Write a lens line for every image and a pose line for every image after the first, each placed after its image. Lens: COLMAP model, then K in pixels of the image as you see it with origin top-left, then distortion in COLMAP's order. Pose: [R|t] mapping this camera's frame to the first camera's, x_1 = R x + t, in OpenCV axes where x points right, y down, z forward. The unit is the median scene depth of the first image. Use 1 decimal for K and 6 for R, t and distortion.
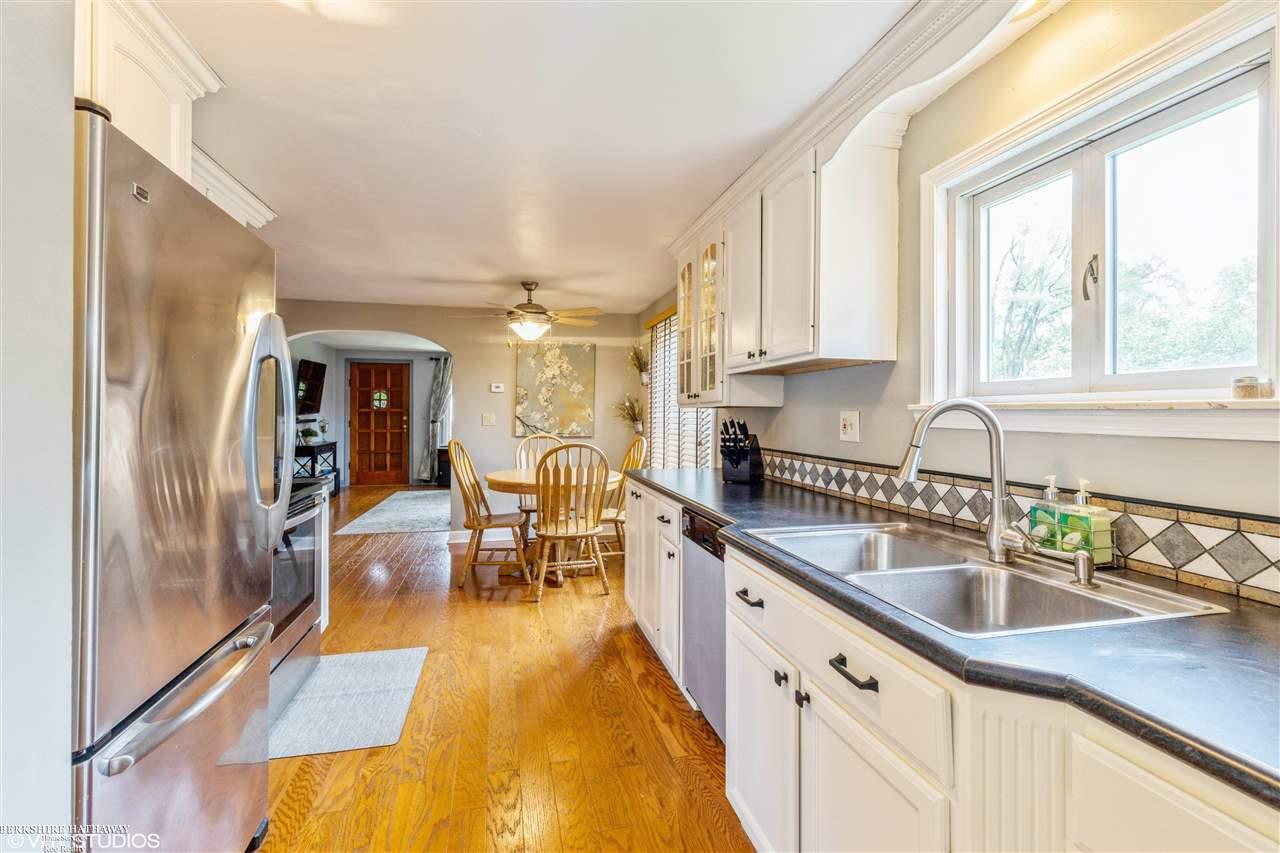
lens RADIAL K [[571.5, 0, 637.7], [0, 571.5, 413.3], [0, 0, 1]] dist [0.001110, -0.005869]
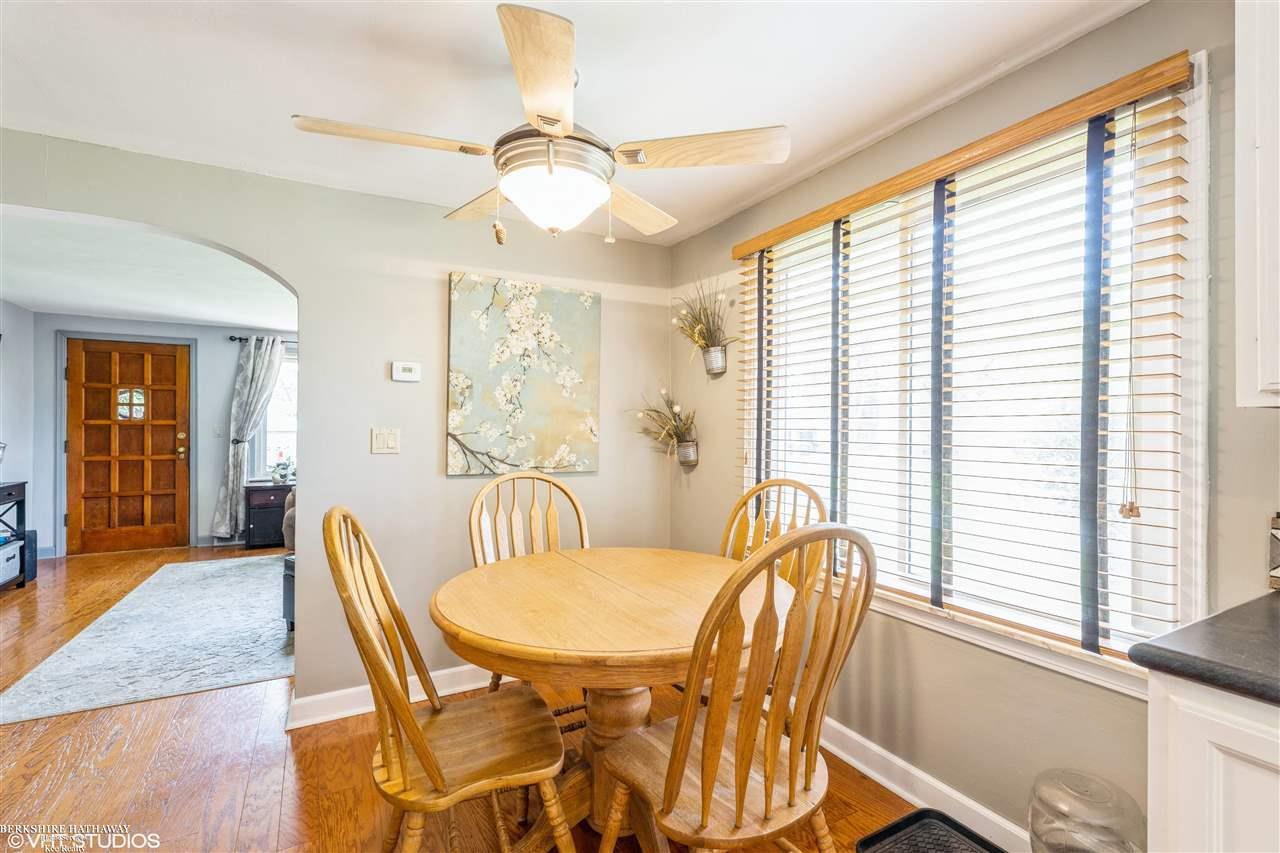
lens RADIAL K [[567.0, 0, 644.5], [0, 567.0, 429.4], [0, 0, 1]] dist [0.001099, -0.005330]
pose [[0.958821, -0.003312, 0.283992, -0.127105], [0.002008, 0.999986, 0.004883, 0.000115], [-0.284005, -0.004112, 0.958814, 0.337777]]
